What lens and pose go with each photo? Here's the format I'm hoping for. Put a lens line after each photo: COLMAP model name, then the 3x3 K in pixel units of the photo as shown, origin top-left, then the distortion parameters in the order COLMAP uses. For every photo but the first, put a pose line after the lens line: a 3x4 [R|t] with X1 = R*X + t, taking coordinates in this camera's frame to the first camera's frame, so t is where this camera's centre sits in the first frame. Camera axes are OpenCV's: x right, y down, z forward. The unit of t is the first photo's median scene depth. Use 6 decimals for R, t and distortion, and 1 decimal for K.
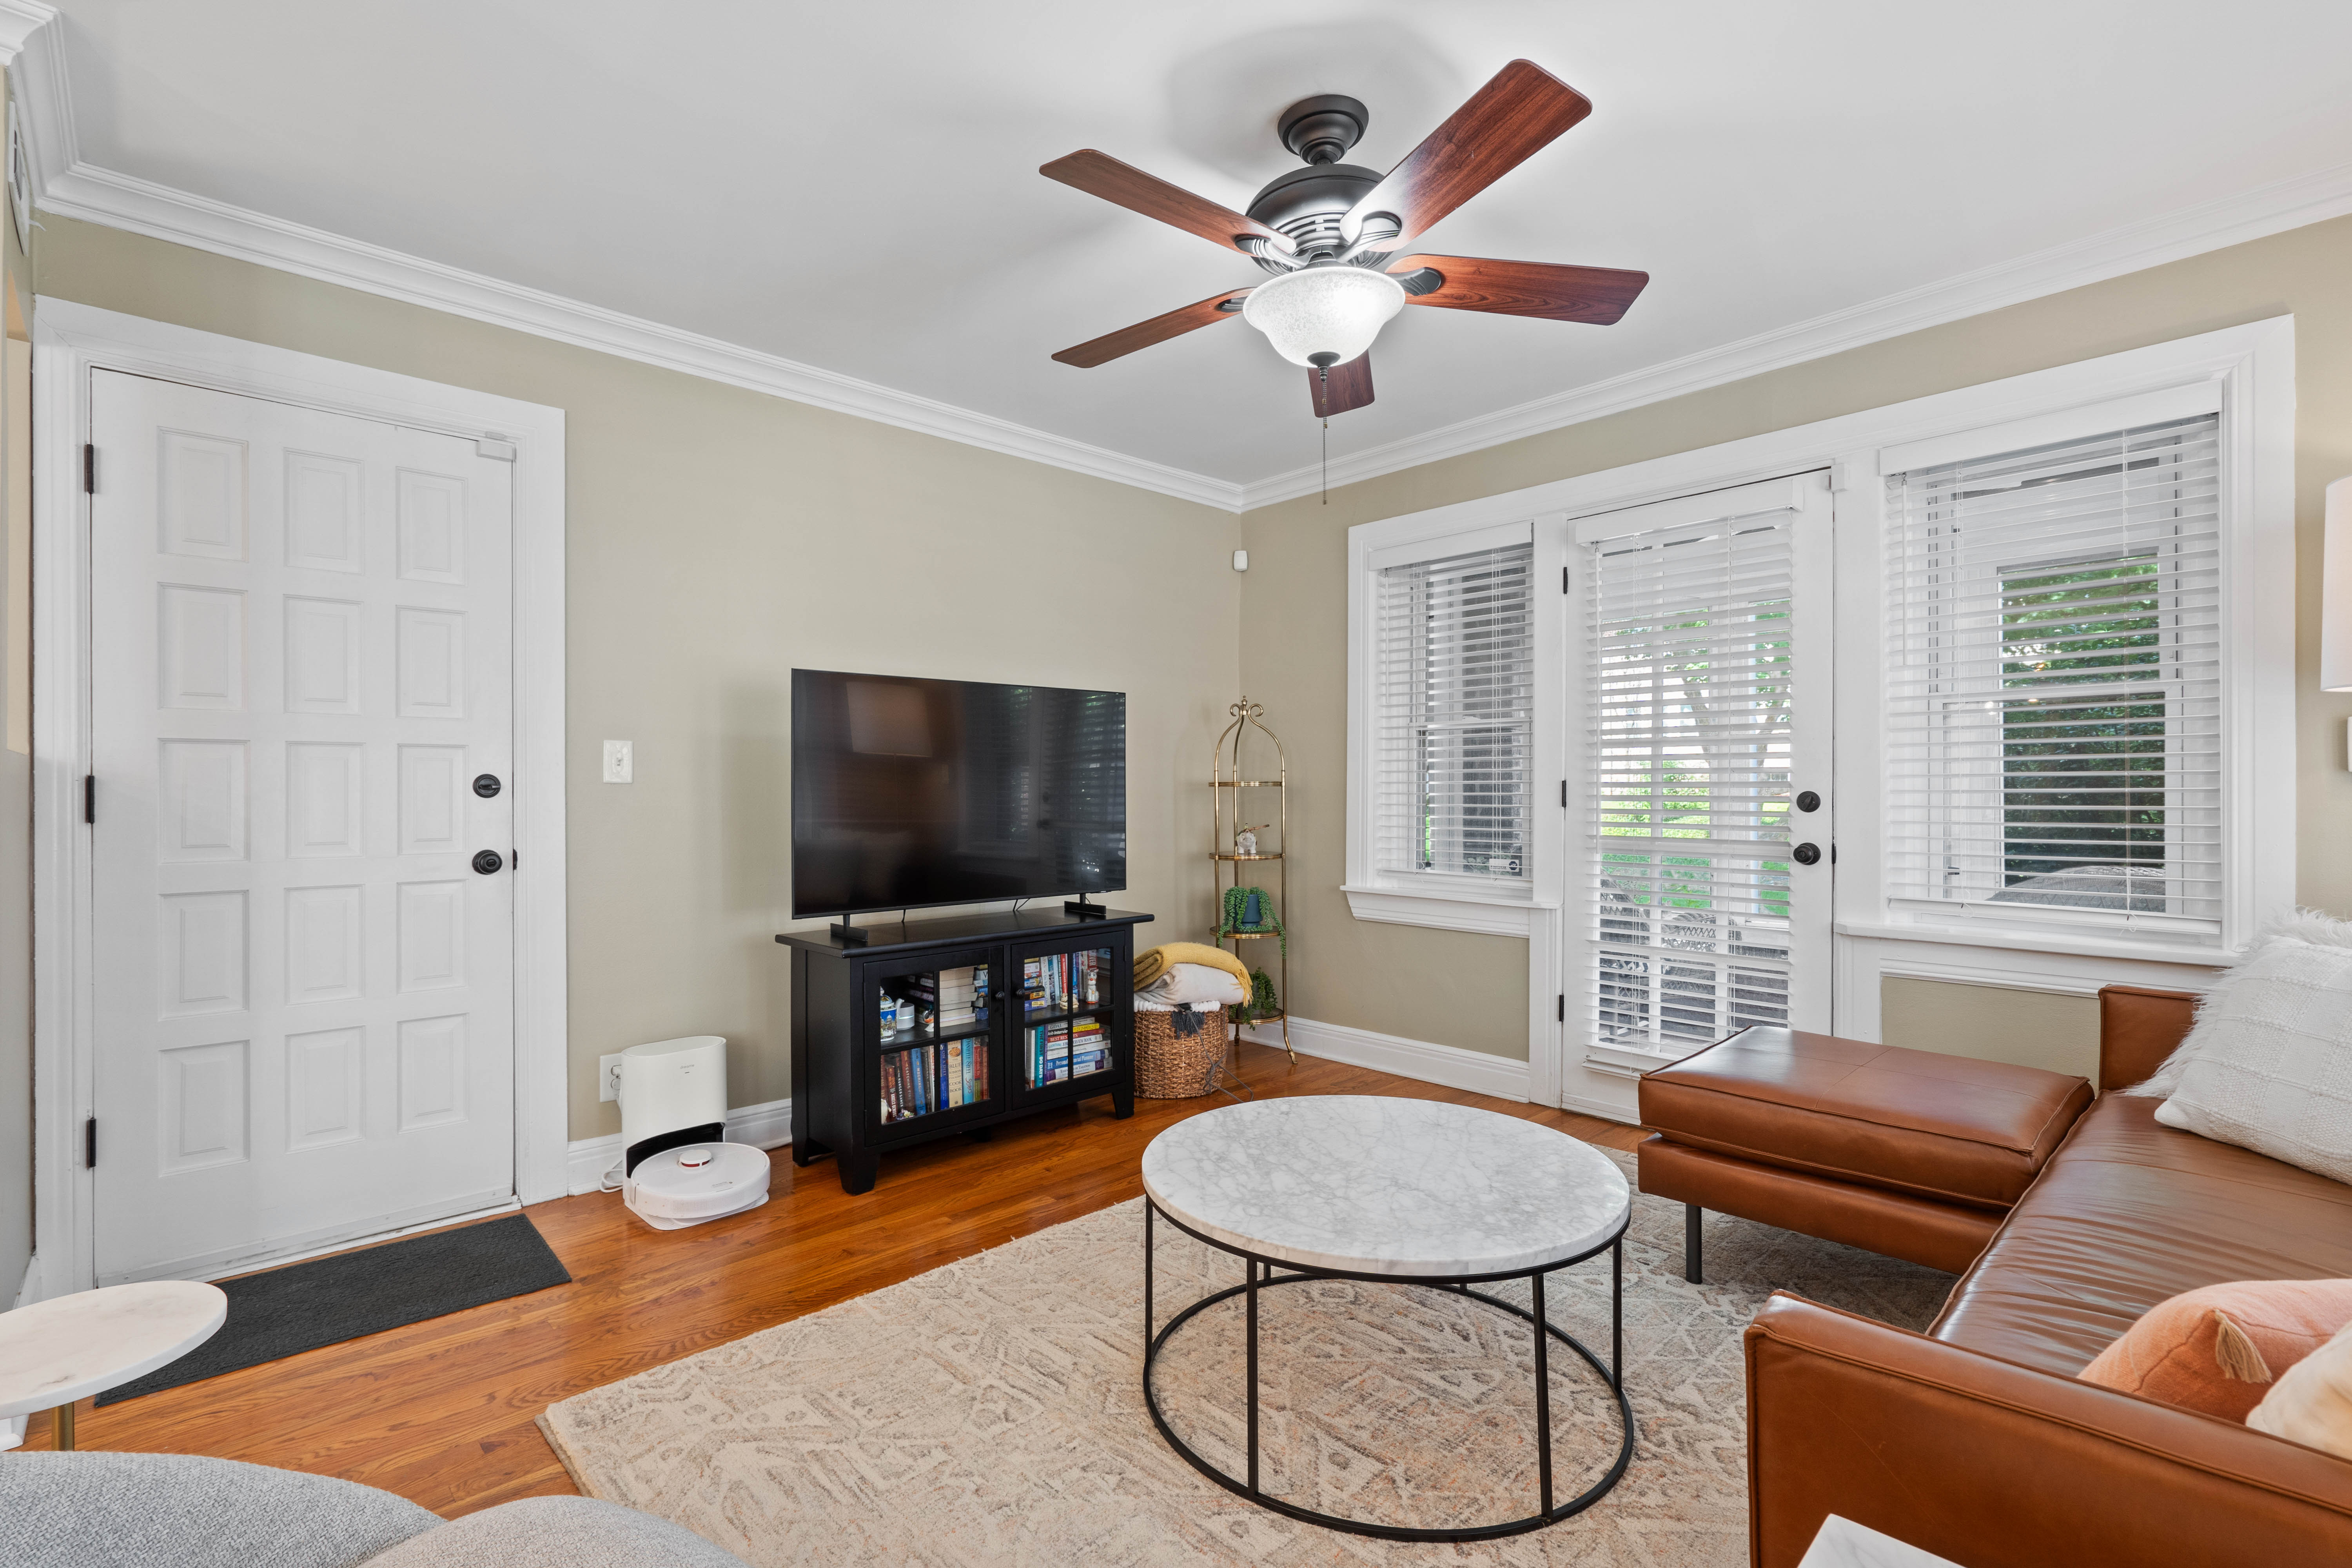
lens RADIAL K [[1073.5, 0, 1173.8], [0, 1073.5, 796.2], [0, 0, 1]] dist [-0.002949, 0.002470]
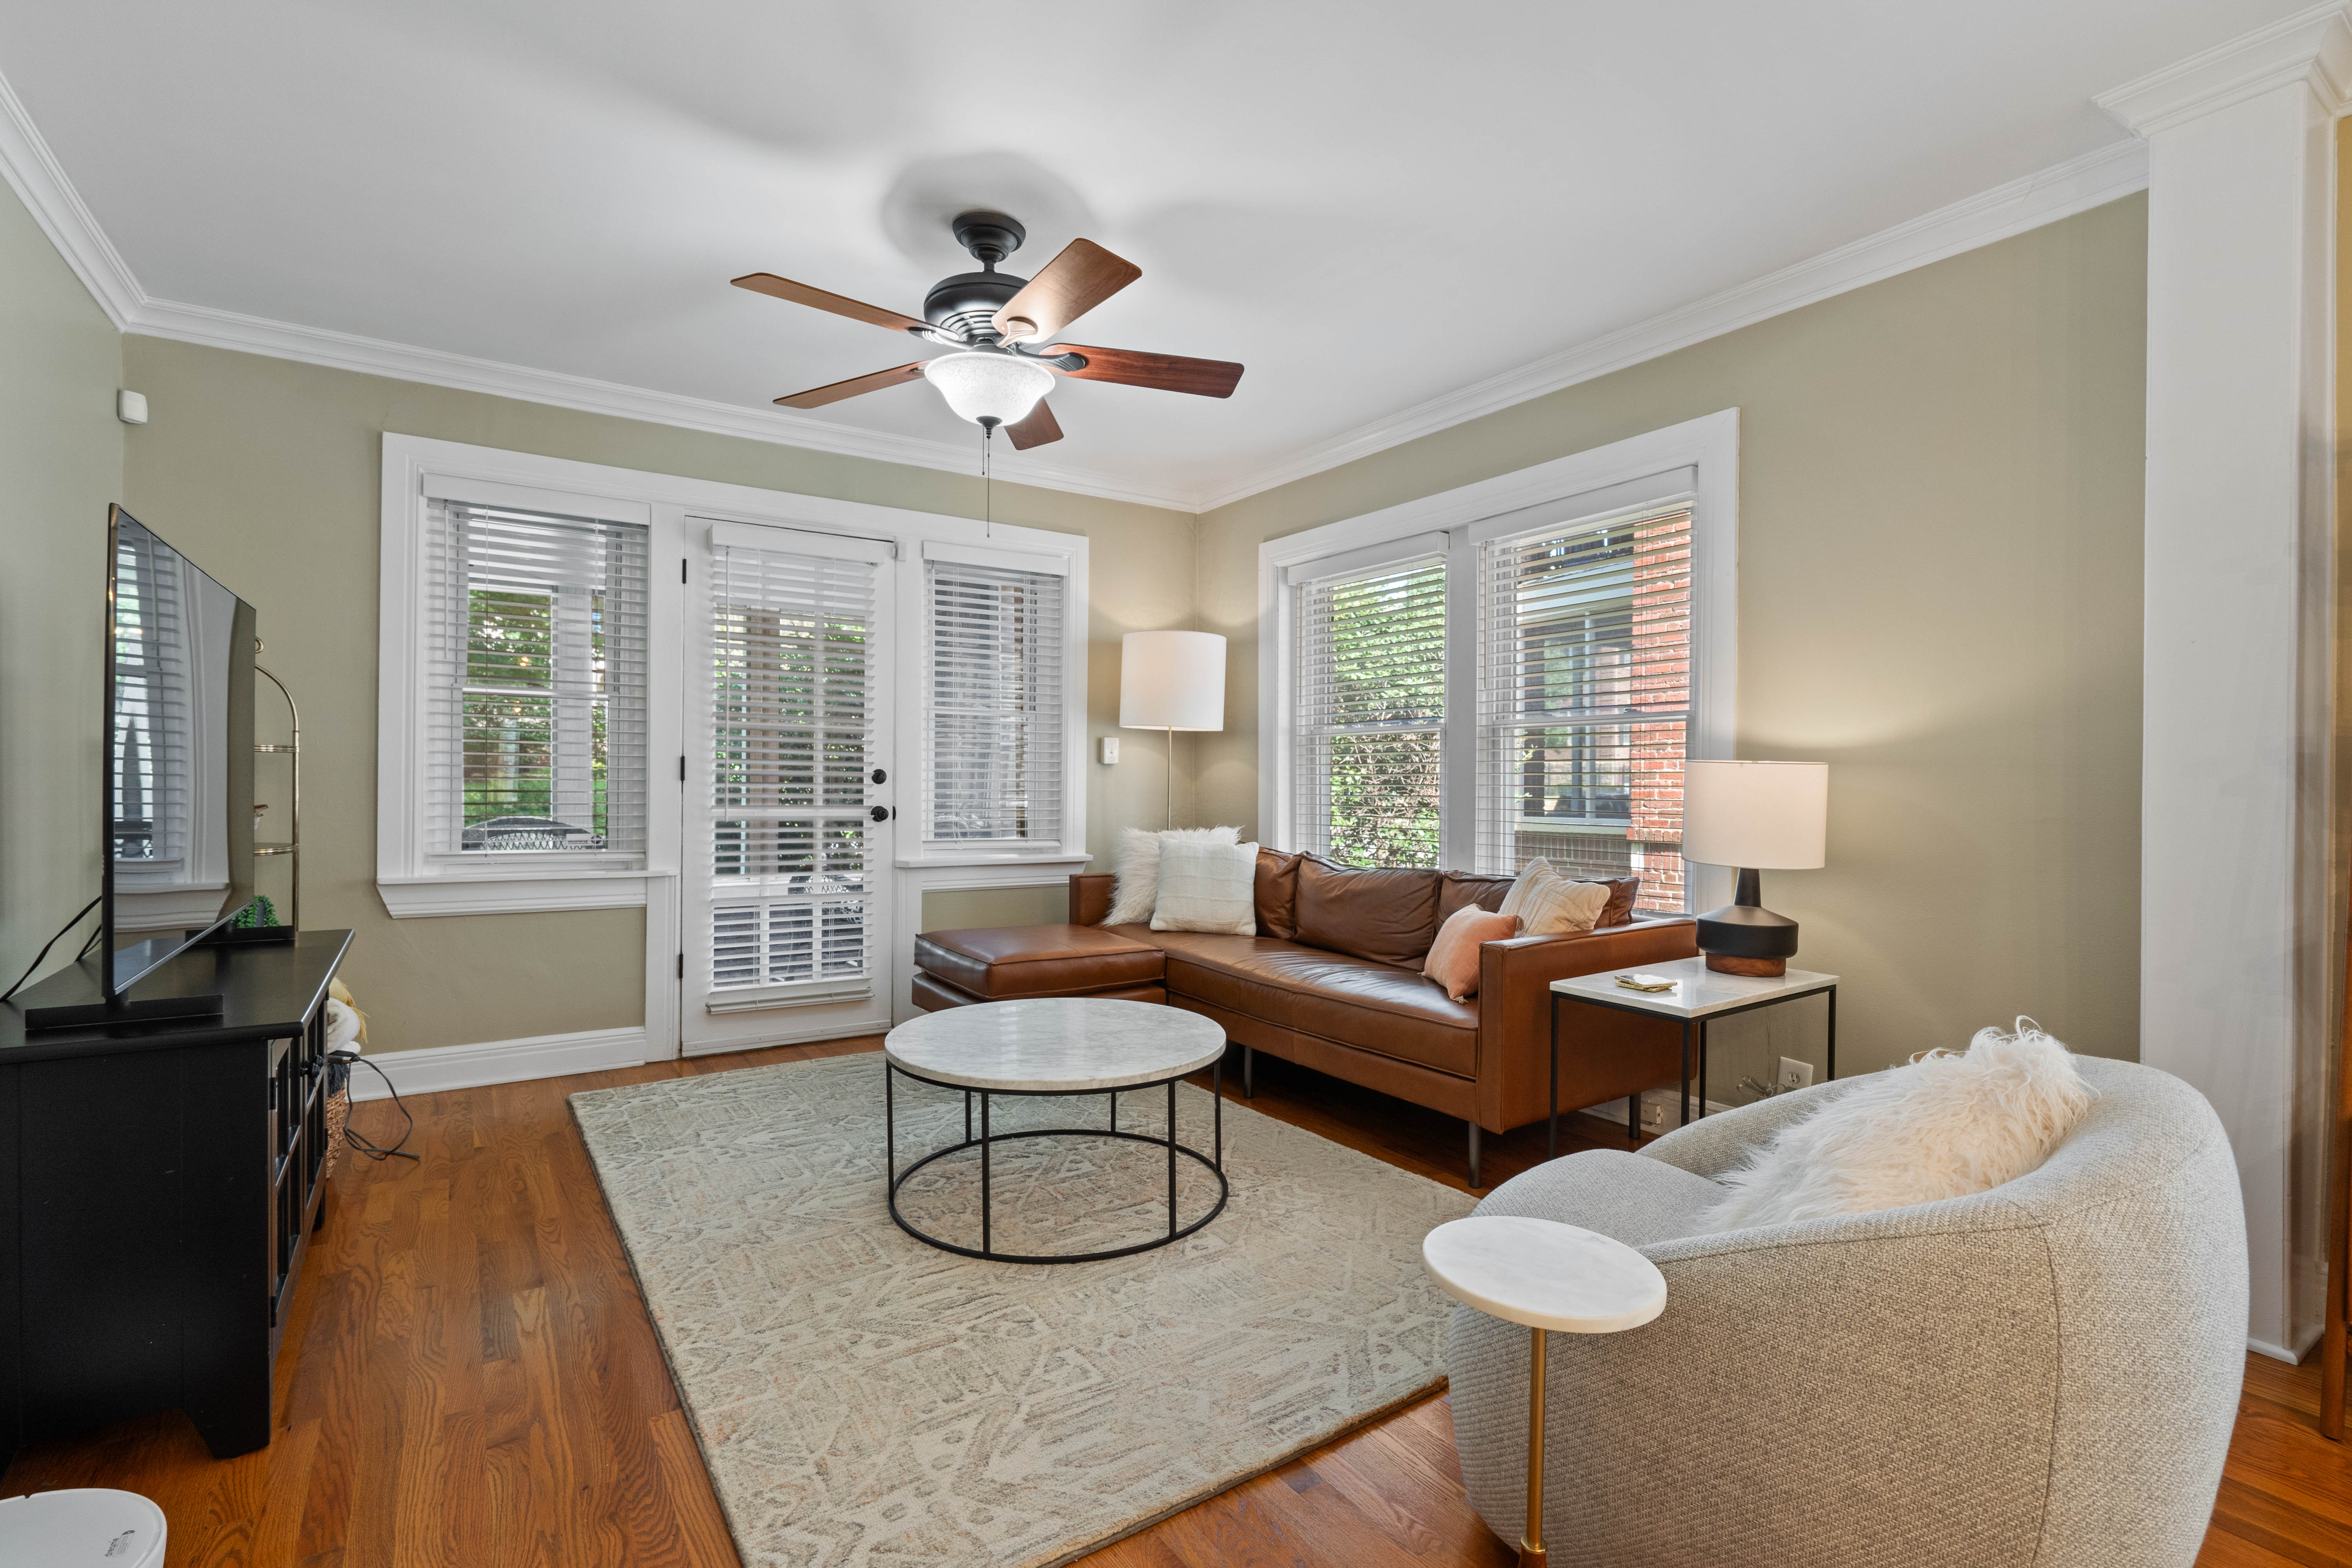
lens RADIAL K [[1073.5, 0, 1160.3], [0, 1073.5, 780.6], [0, 0, 1]] dist [-0.002949, 0.002470]
pose [[0.173188, 0.002543, 0.984886, -0.932918], [-0.008964, 0.999959, -0.001005, 0.011360], [-0.984848, -0.008654, 0.173203, 0.509157]]
